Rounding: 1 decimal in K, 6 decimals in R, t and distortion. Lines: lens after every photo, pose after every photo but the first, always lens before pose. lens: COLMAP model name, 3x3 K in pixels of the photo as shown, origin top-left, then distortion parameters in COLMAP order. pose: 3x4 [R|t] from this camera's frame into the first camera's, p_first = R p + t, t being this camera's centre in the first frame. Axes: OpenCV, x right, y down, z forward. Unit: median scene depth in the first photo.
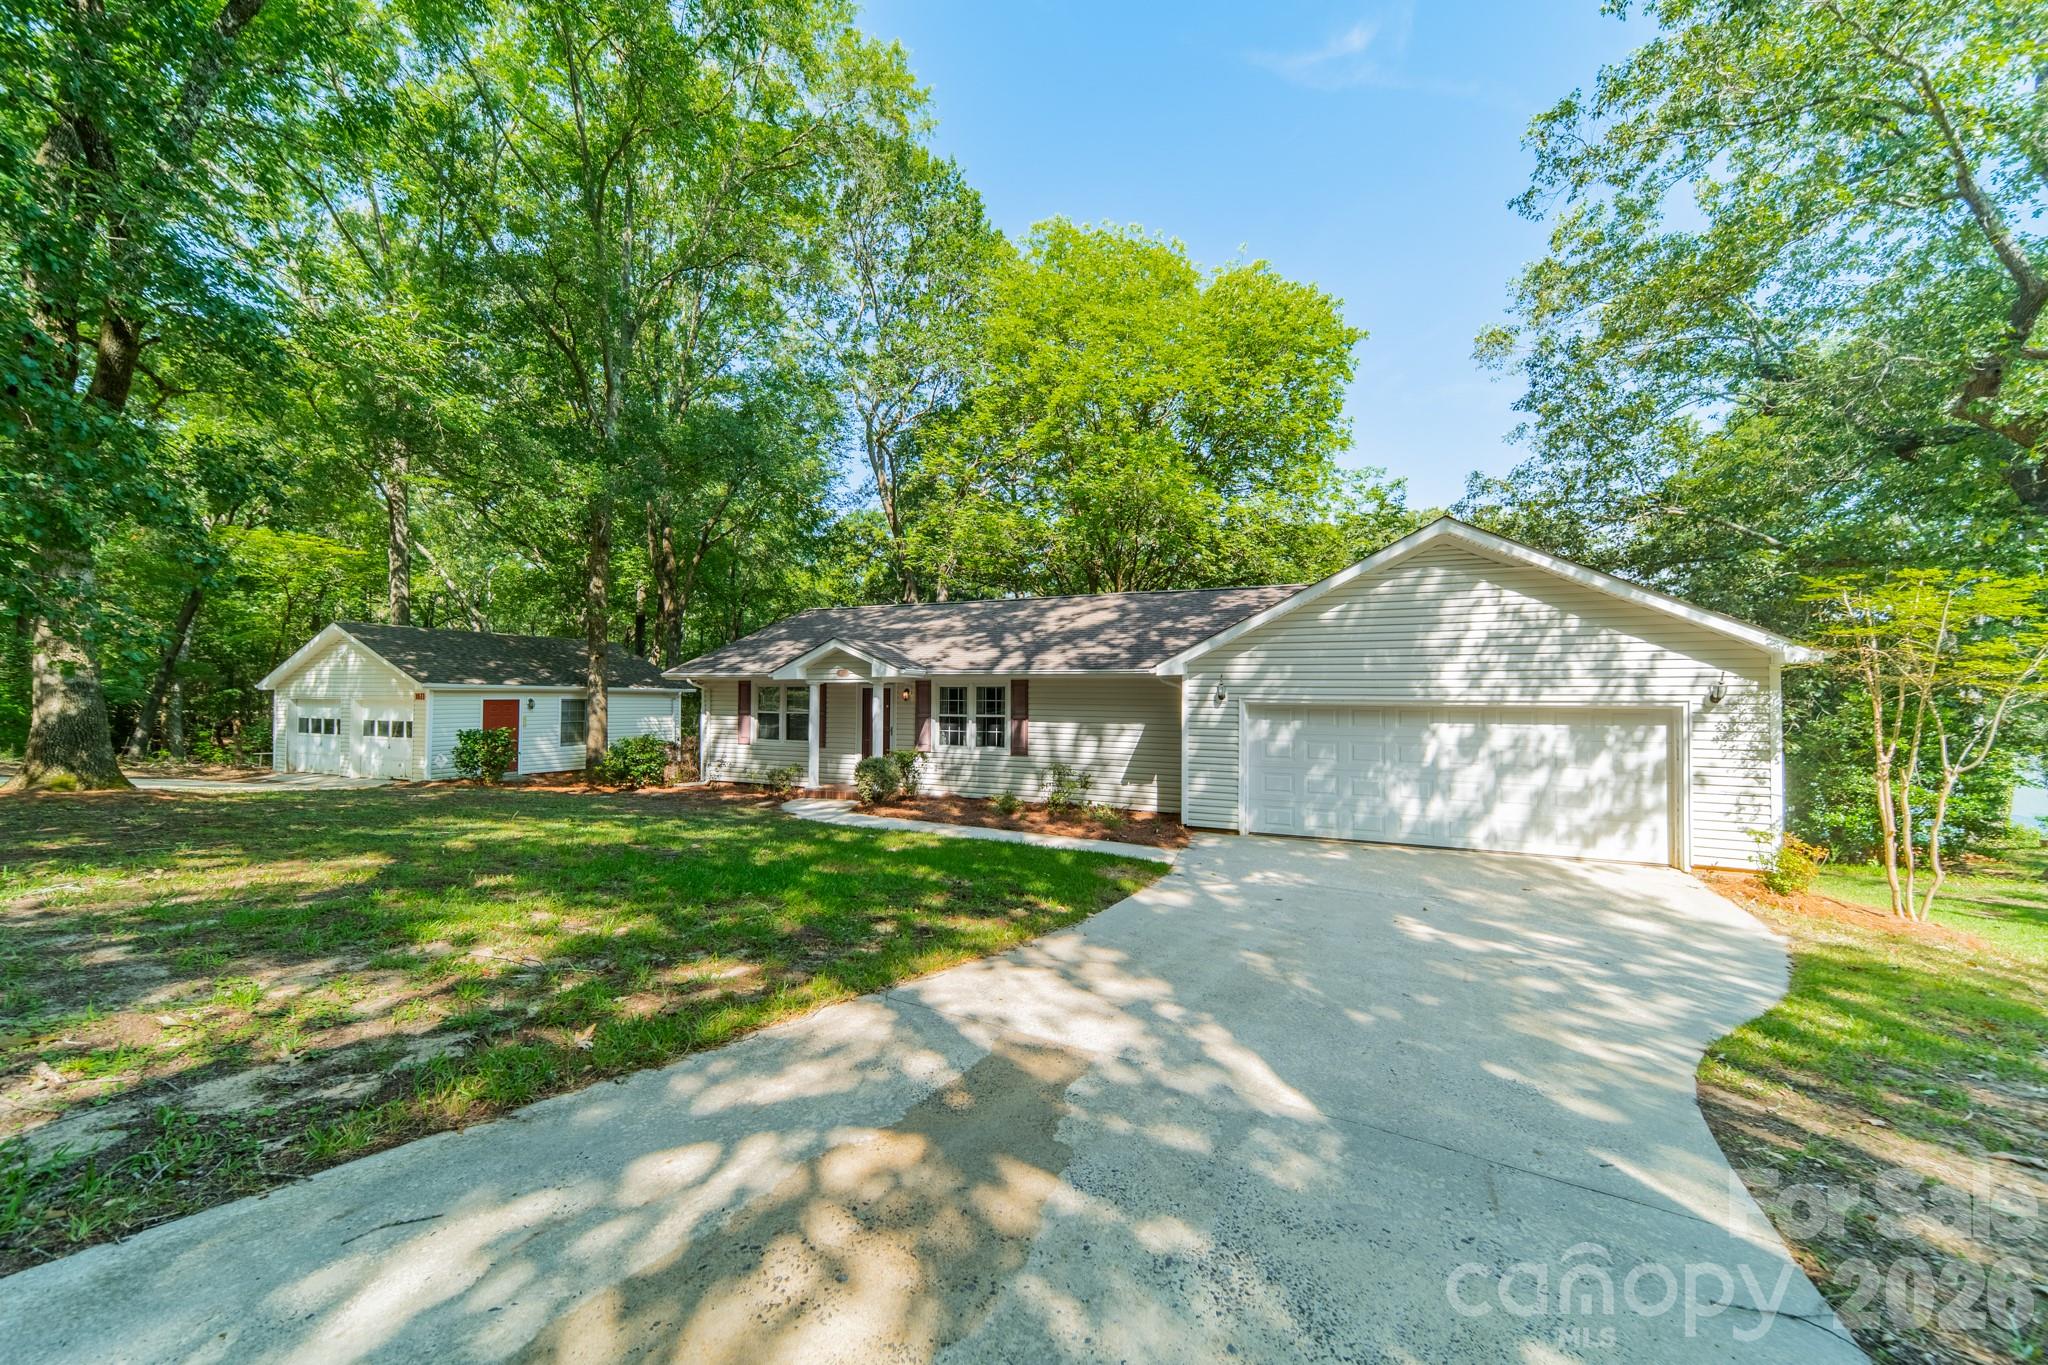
lens RADIAL K [[736.9, 0, 1014.9], [0, 736.9, 690.2], [0, 0, 1]] dist [0.005655, -0.001566]
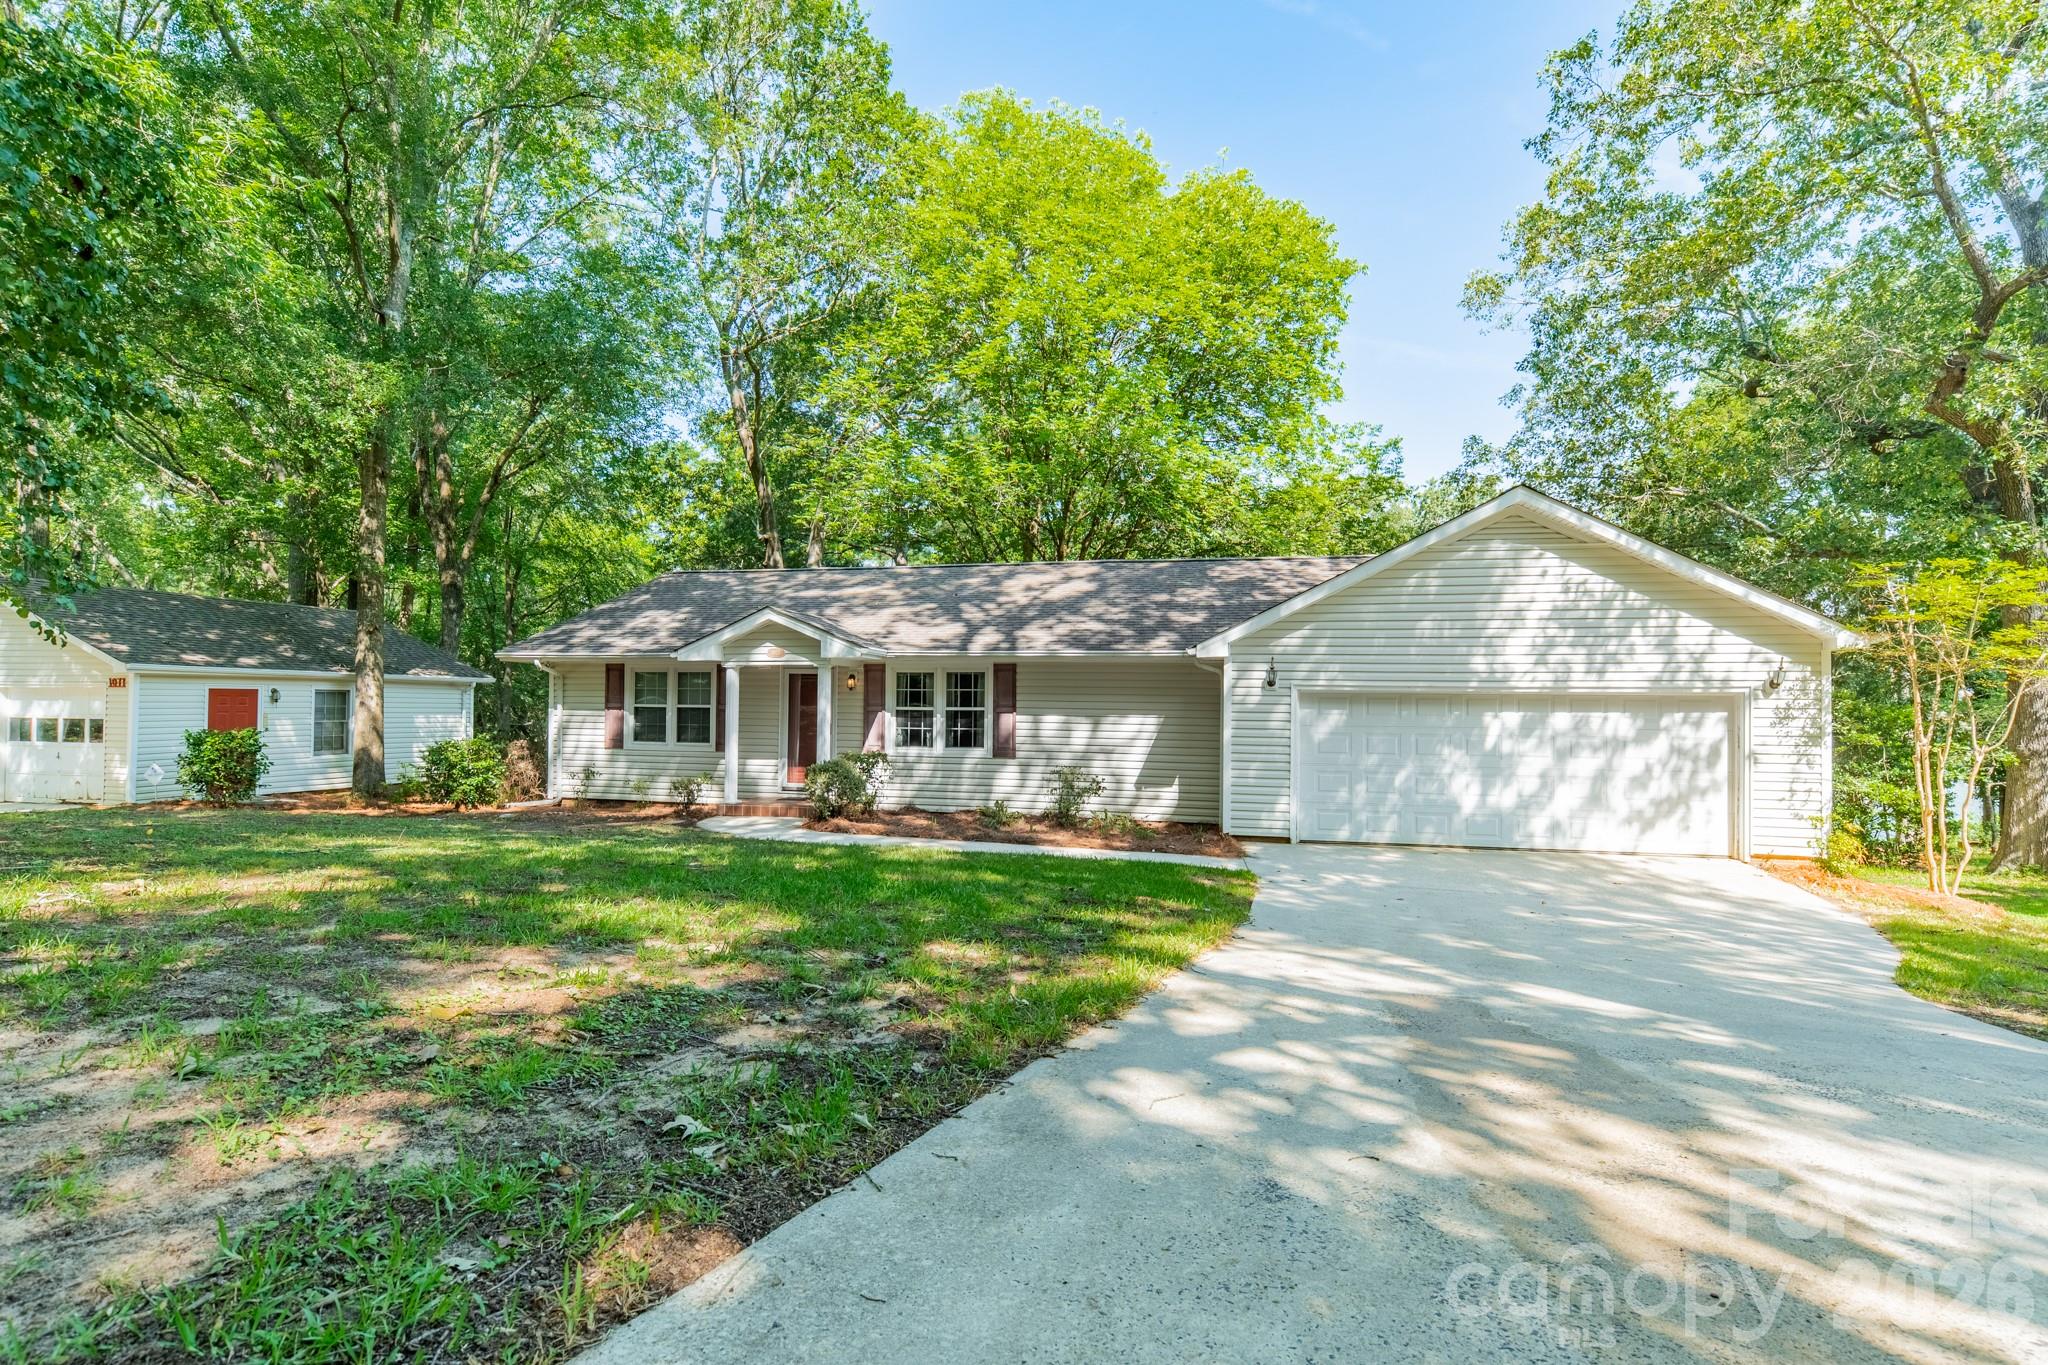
lens RADIAL K [[963.6, 0, 1019.5], [0, 963.6, 695.5], [0, 0, 1]] dist [-0.024185, 0.005724]
pose [[0.983248, 0.003490, 0.182241, -0.150691], [-0.004538, 0.999975, 0.005337, 0.013761], [-0.182218, -0.006075, 0.983239, -0.034896]]
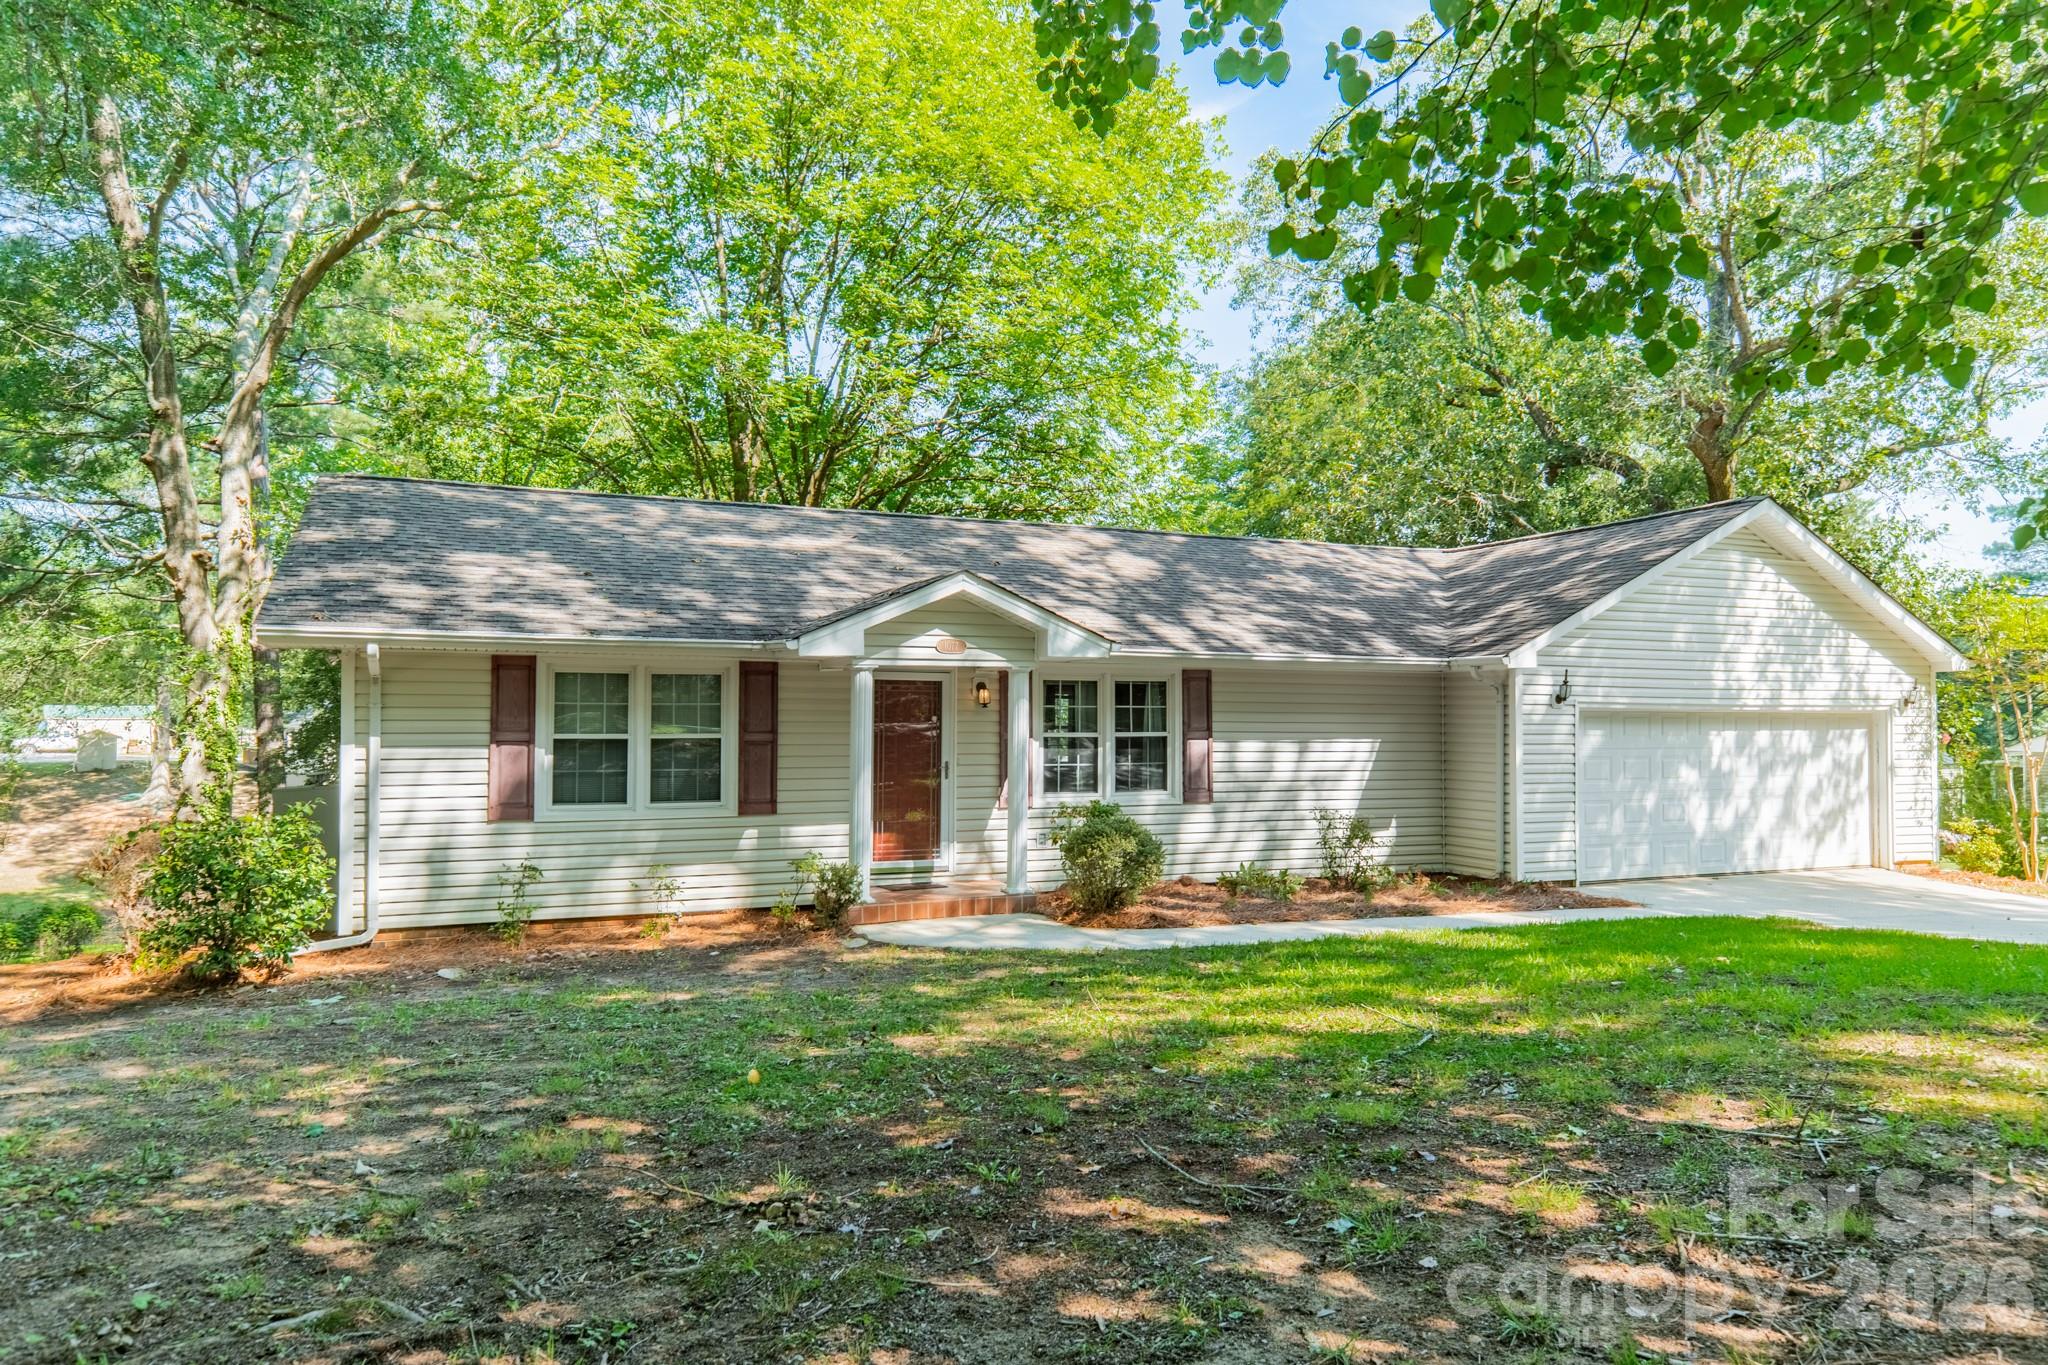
lens RADIAL K [[1362.2, 0, 1043.5], [0, 1362.2, 691.0], [0, 0, 1]] dist [0.029078, 0.009896]
pose [[0.664502, 0.011323, 0.747201, -0.768885], [-0.005699, 0.999933, -0.010084, 0.012723], [-0.747265, 0.002442, 0.664522, 0.341491]]
